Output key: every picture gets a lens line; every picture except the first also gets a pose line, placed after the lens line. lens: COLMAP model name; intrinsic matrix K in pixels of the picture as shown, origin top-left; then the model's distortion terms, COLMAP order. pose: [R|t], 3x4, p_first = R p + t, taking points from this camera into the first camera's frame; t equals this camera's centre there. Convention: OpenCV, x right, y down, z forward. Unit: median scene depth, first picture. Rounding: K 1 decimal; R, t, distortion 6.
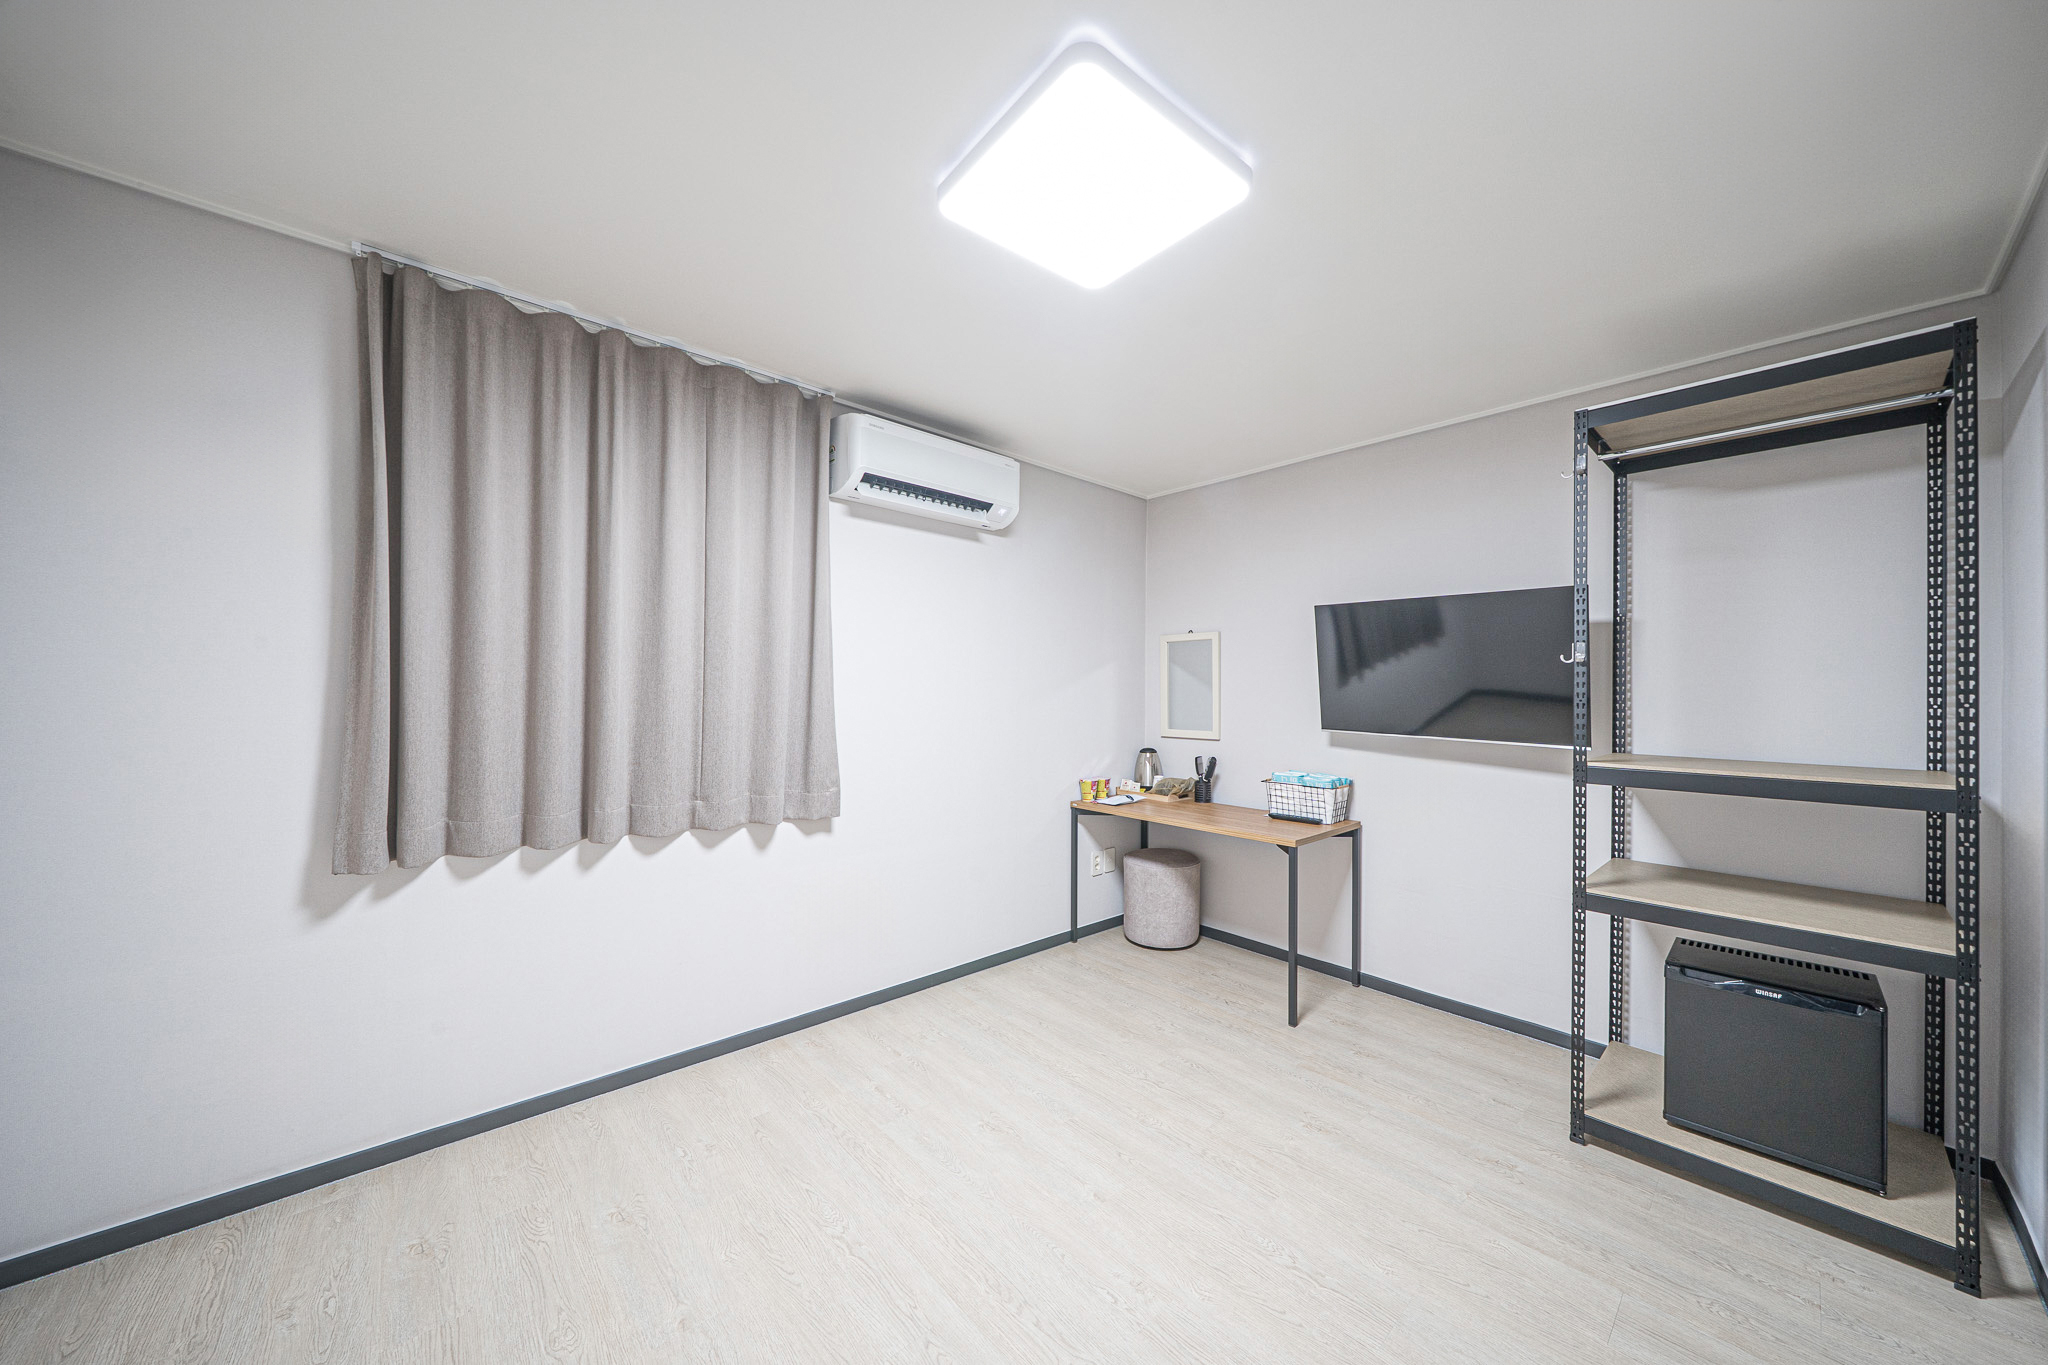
lens RADIAL K [[698.8, 0, 1024.6], [0, 698.8, 688.6], [0, 0, 1]] dist [-0.008902, -0.000094]
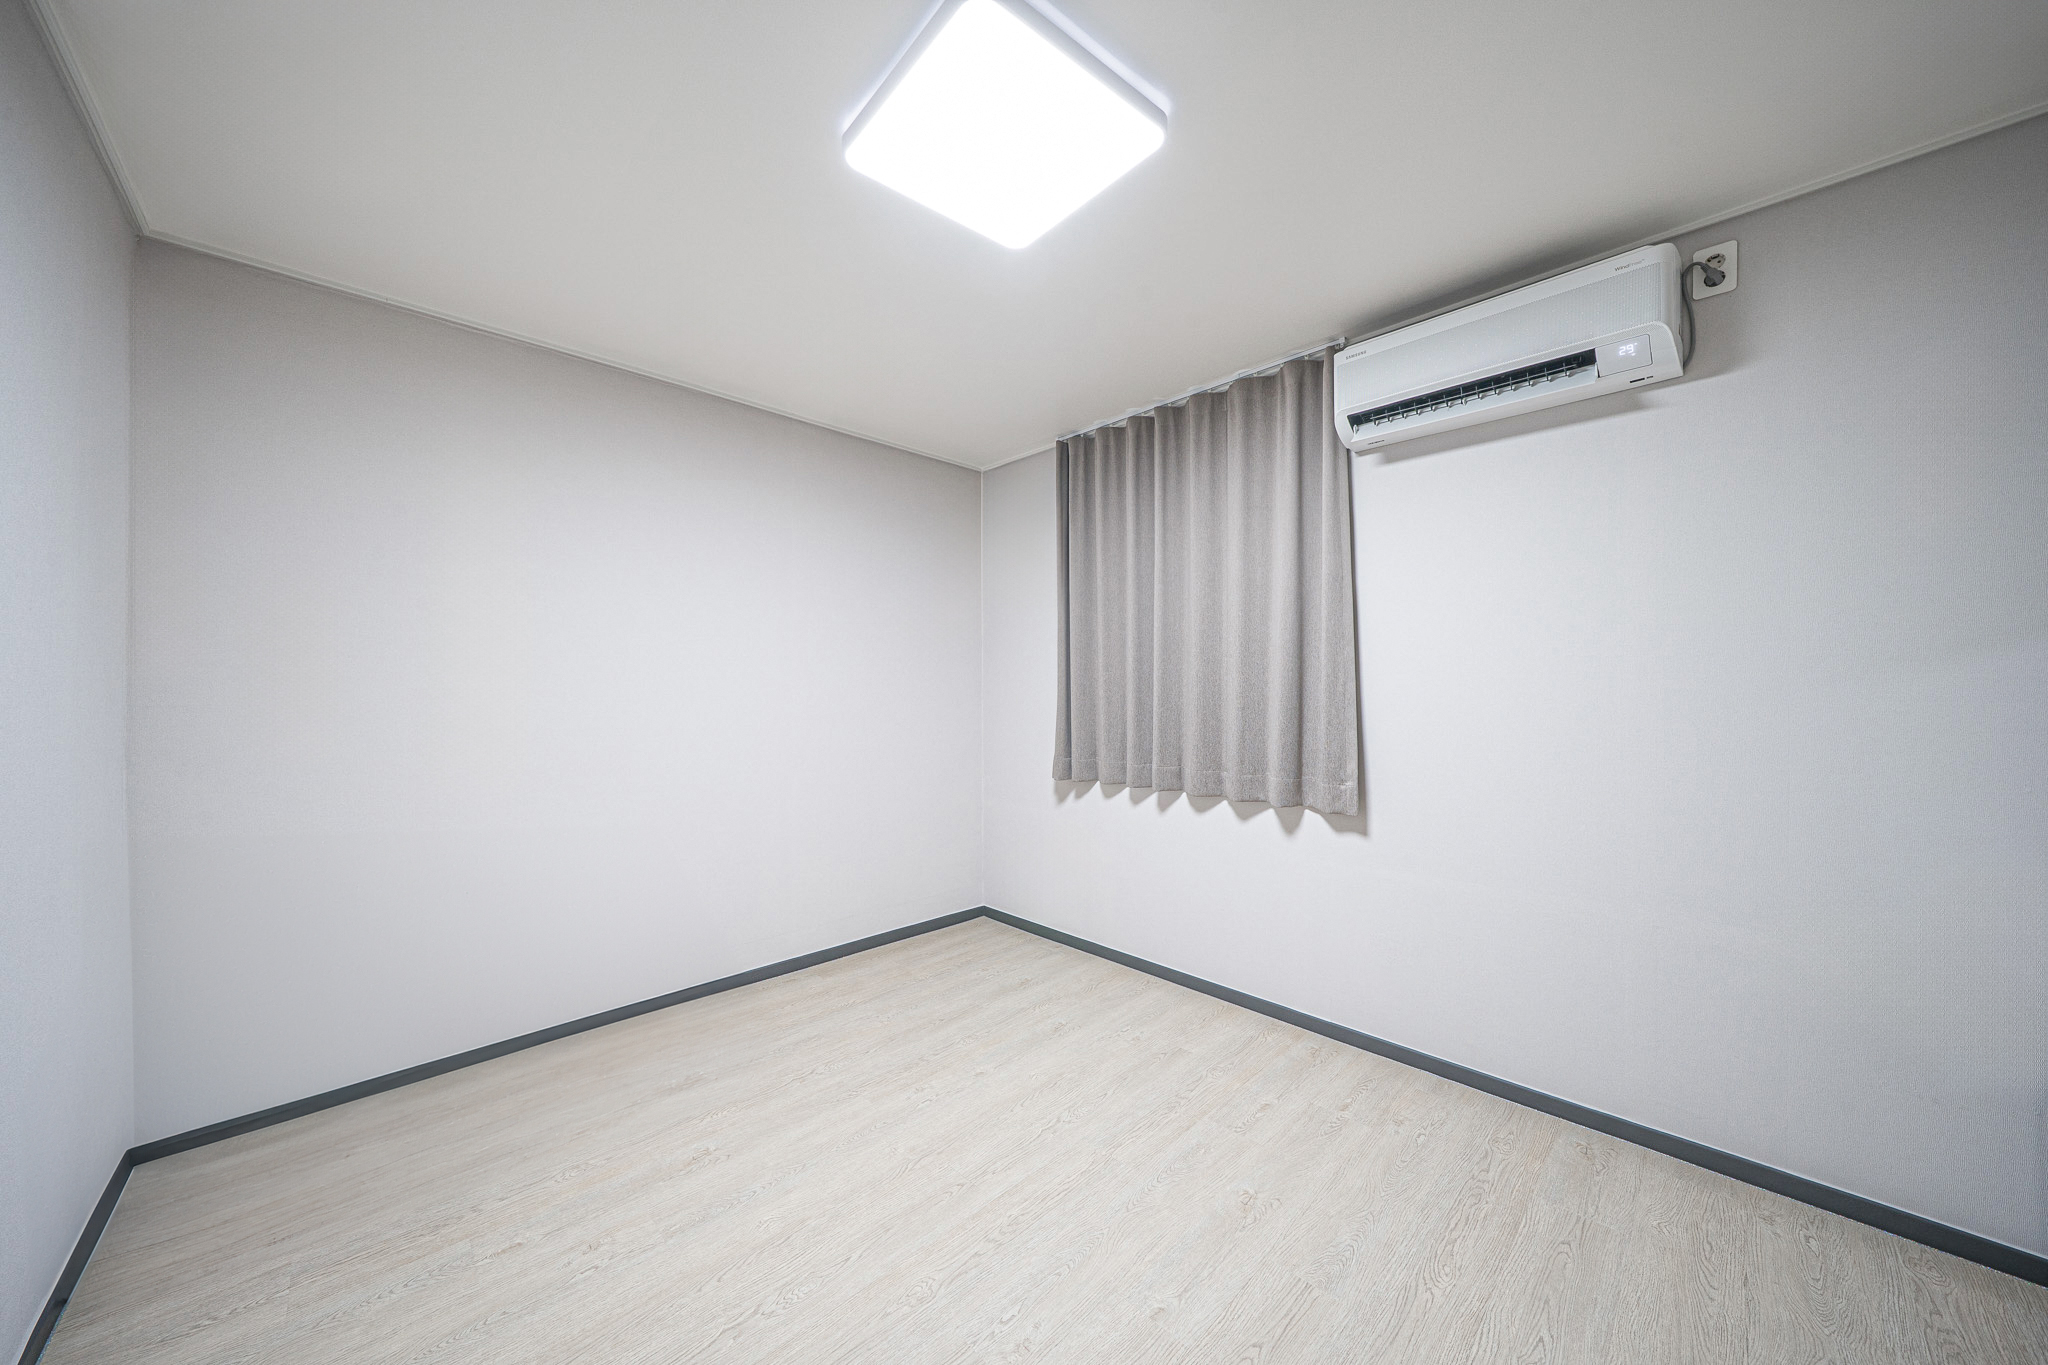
lens RADIAL K [[698.8, 0, 1024.6], [0, 698.8, 688.6], [0, 0, 1]] dist [-0.008902, -0.000094]
pose [[0.033474, -0.006299, -0.999420, 0.658128], [0.014164, 0.999883, -0.005827, 0.024025], [0.999339, -0.013961, 0.033559, 0.622218]]
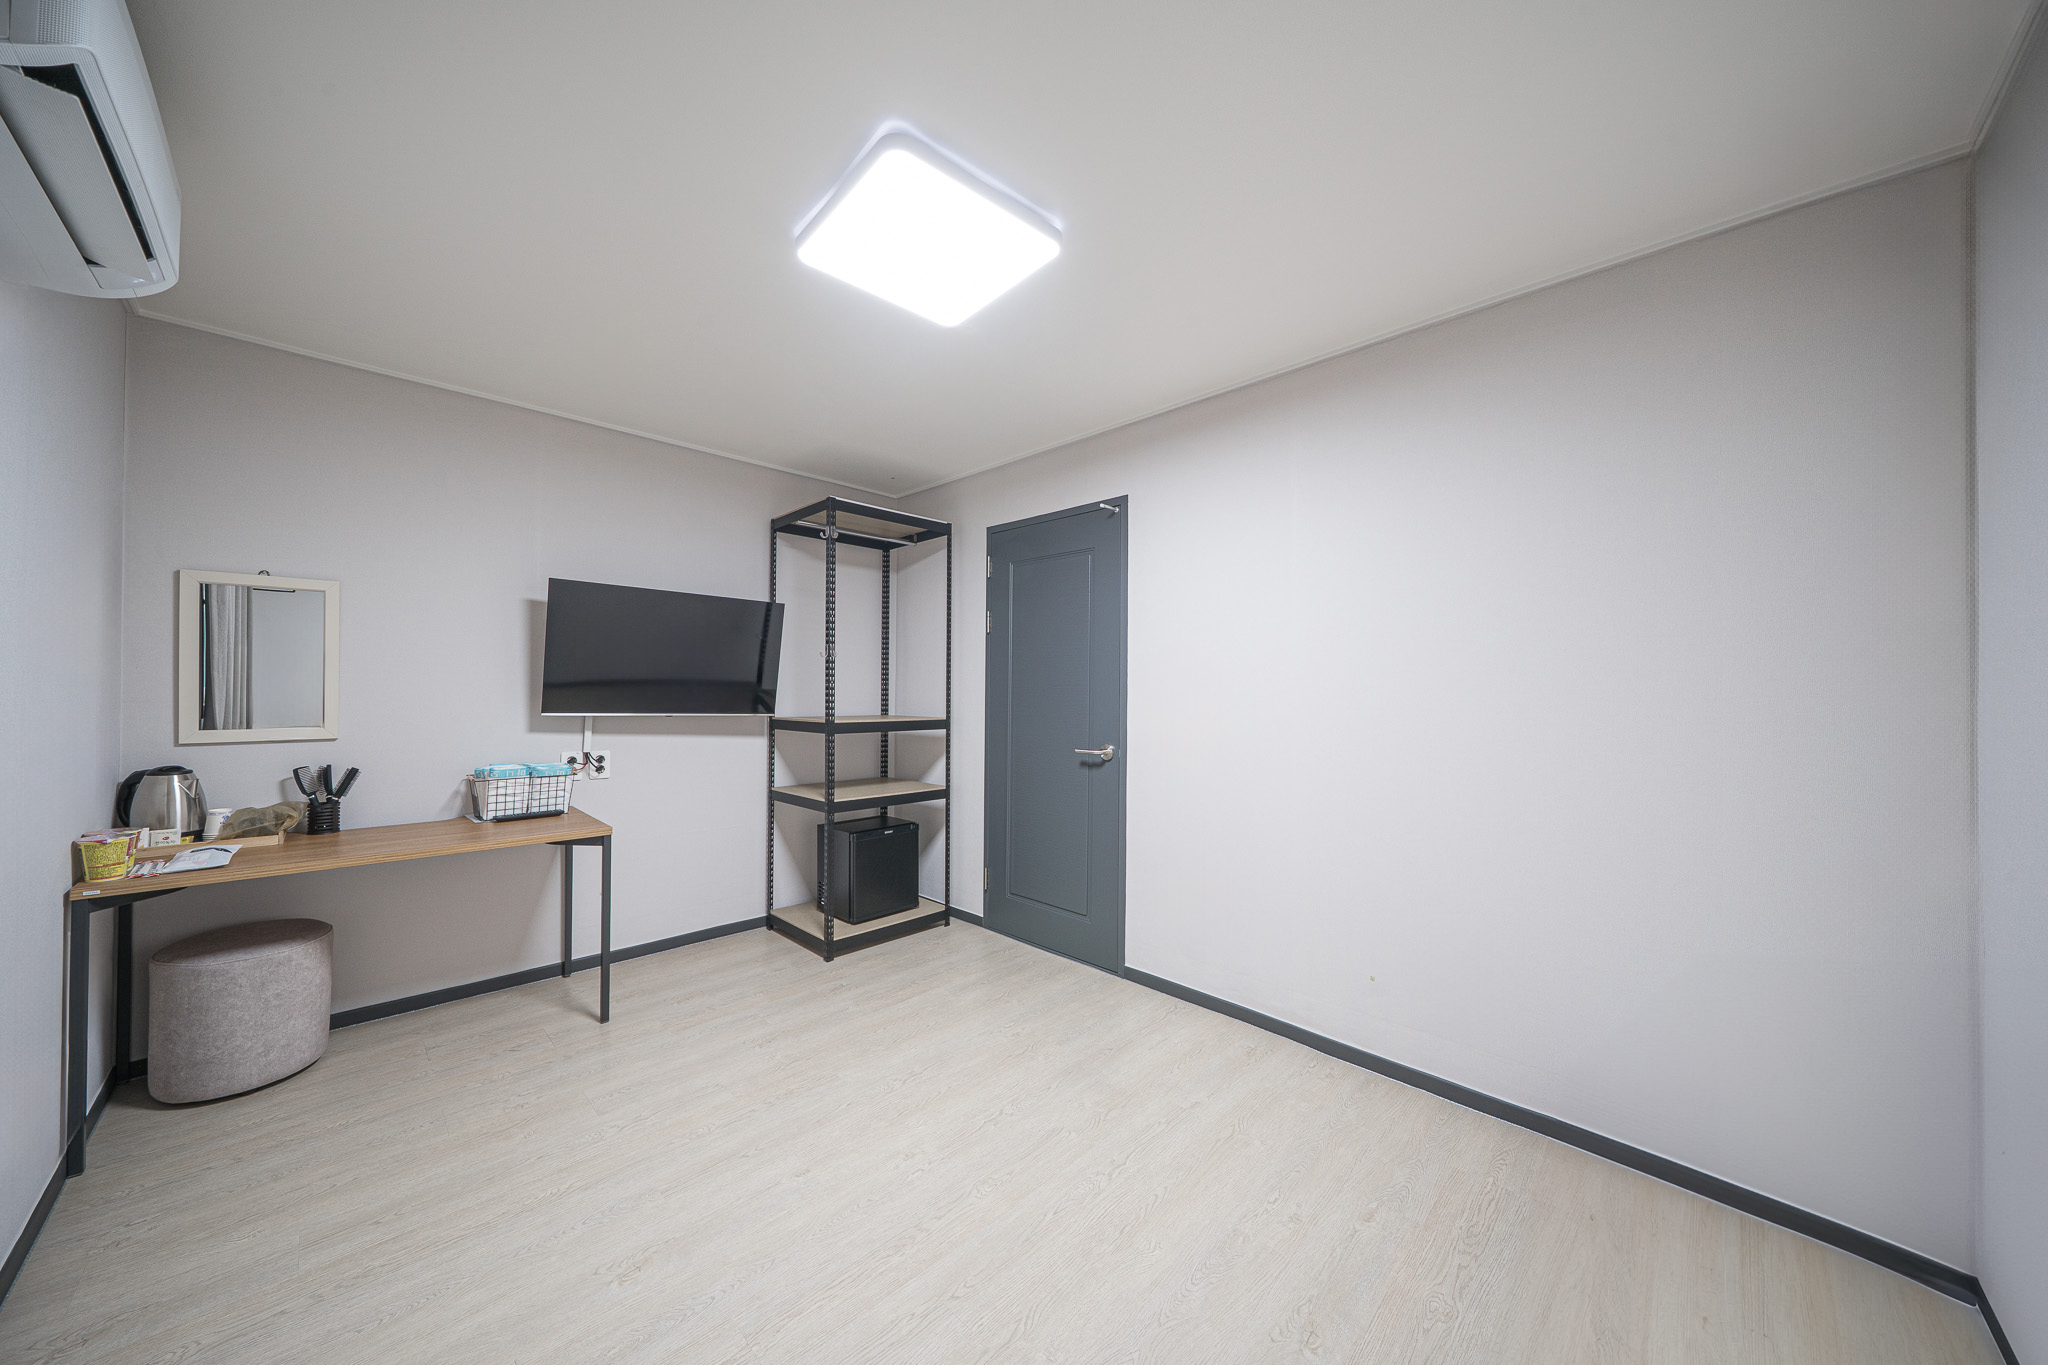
lens RADIAL K [[698.8, 0, 1024.6], [0, 698.8, 688.6], [0, 0, 1]] dist [-0.008902, -0.000094]
pose [[-0.070067, -0.009825, 0.997494, -0.684061], [-0.018943, 0.999784, 0.008517, 0.008739], [-0.997362, -0.018299, -0.070238, 0.568423]]
